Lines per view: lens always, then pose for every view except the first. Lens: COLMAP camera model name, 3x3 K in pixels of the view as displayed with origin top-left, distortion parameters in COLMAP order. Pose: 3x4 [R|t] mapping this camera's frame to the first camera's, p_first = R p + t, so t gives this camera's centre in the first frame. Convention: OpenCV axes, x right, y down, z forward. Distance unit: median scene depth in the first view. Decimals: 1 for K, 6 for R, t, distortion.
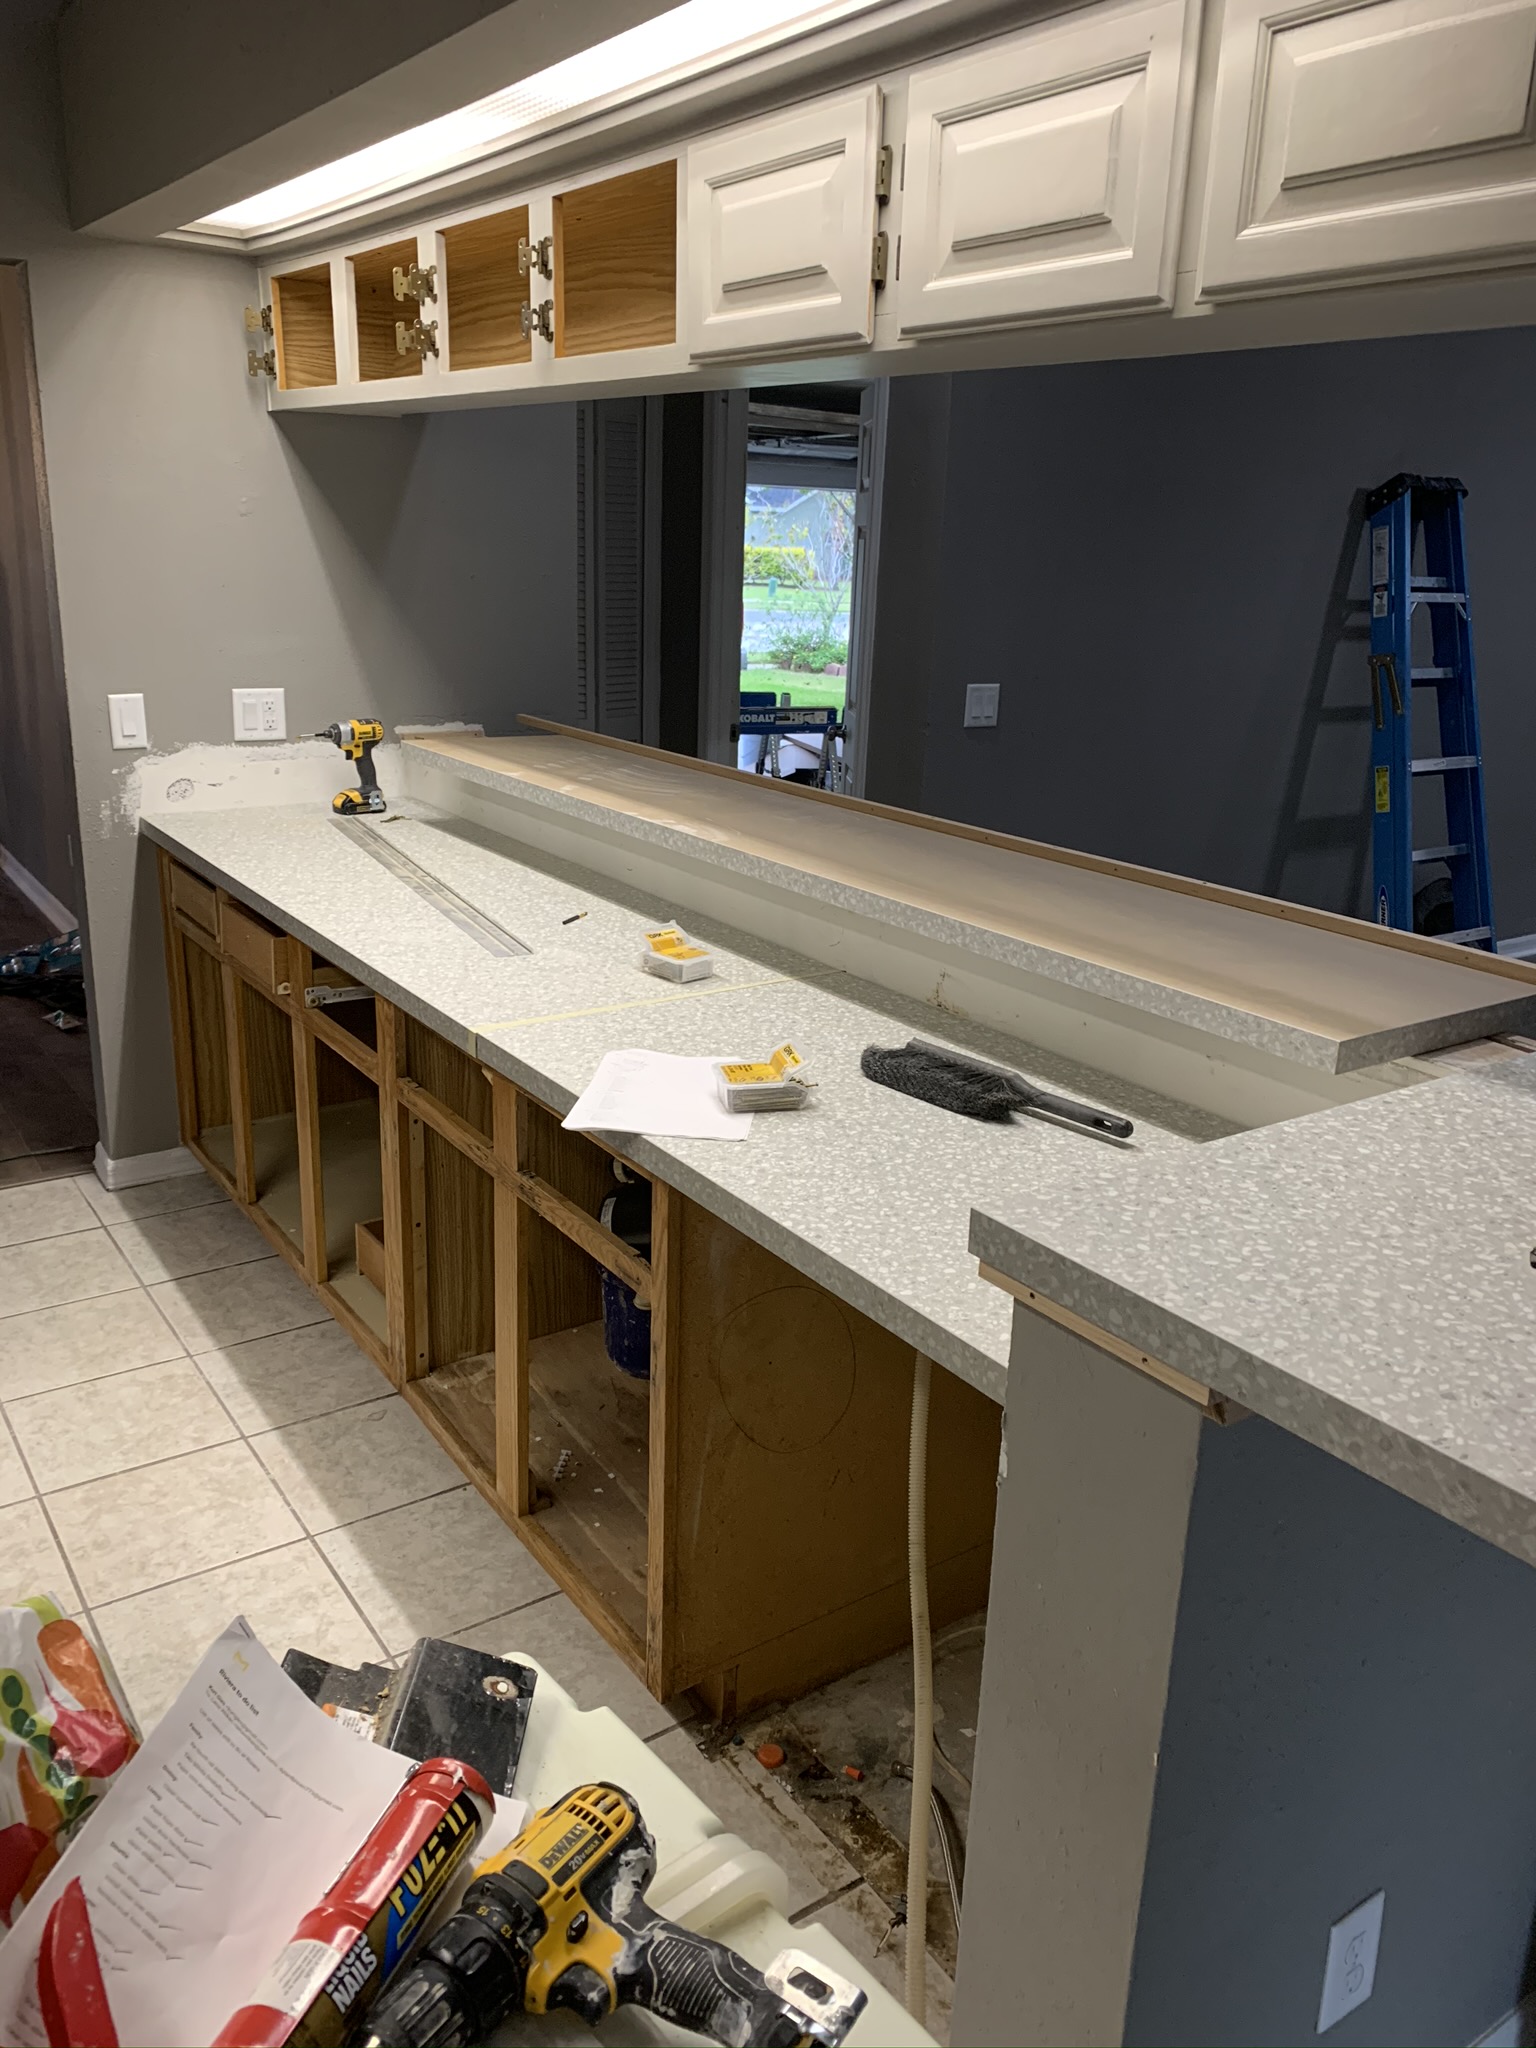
lens RADIAL K [[1549.7, 0, 767.6], [0, 1549.7, 1032.3], [0, 0, 1]] dist [-0.002648, 0.004299]
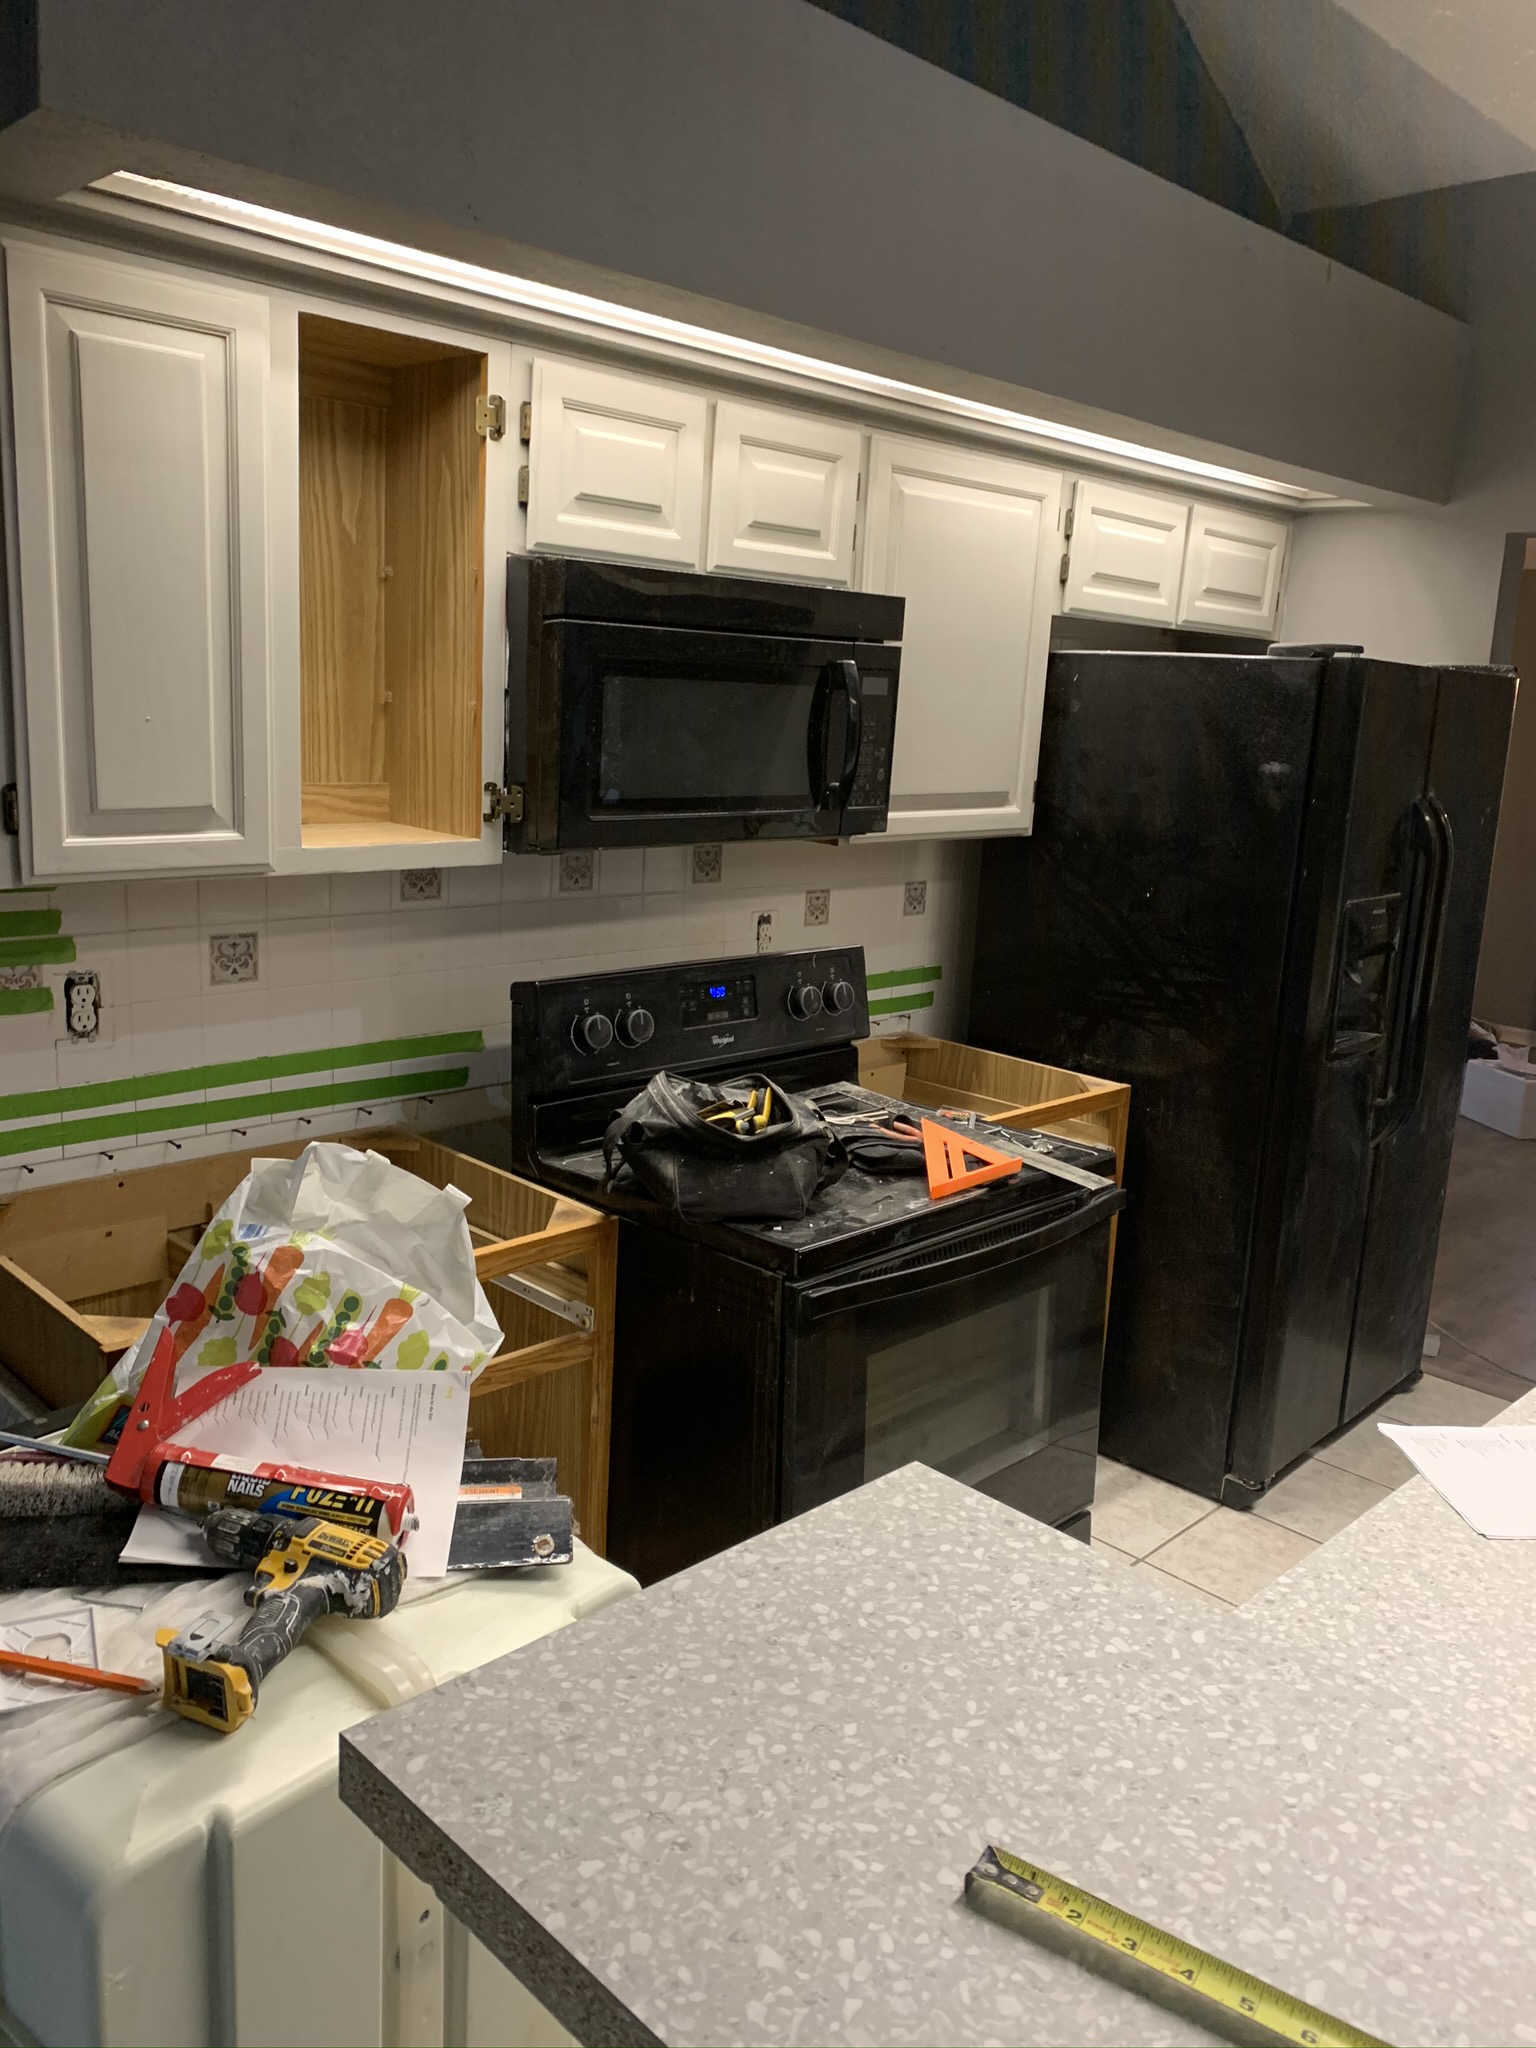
lens RADIAL K [[1549.7, 0, 761.9], [0, 1549.7, 1022.2], [0, 0, 1]] dist [-0.002648, 0.004299]
pose [[0.176466, 0.175441, -0.968545, 1.021032], [-0.340799, 0.934016, 0.107094, -0.213215], [0.923426, 0.311181, 0.224612, 0.645351]]
